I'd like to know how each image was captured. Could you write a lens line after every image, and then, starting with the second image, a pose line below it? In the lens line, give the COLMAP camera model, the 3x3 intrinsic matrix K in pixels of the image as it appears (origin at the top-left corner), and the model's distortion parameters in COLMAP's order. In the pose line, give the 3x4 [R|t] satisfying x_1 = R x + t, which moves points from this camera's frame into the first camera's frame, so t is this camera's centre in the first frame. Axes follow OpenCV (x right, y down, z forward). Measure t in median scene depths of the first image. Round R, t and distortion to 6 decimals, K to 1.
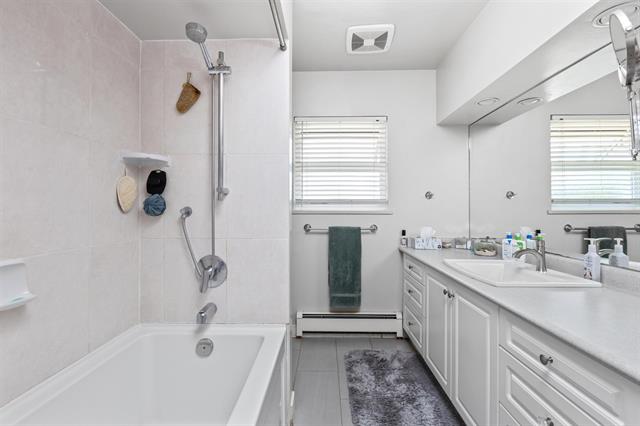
lens RADIAL K [[285.4, 0, 319.7], [0, 285.4, 211.8], [0, 0, 1]] dist [-0.001516, -0.000654]
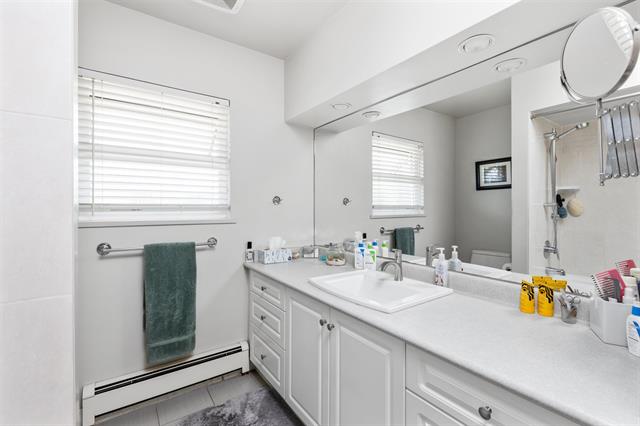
lens RADIAL K [[285.4, 0, 321.8], [0, 285.4, 208.8], [0, 0, 1]] dist [-0.001516, -0.000654]
pose [[0.800011, -0.002297, 0.599981, -0.036584], [0.003946, 0.999991, -0.001434, -0.031052], [-0.599972, 0.003515, 0.800013, 0.214411]]
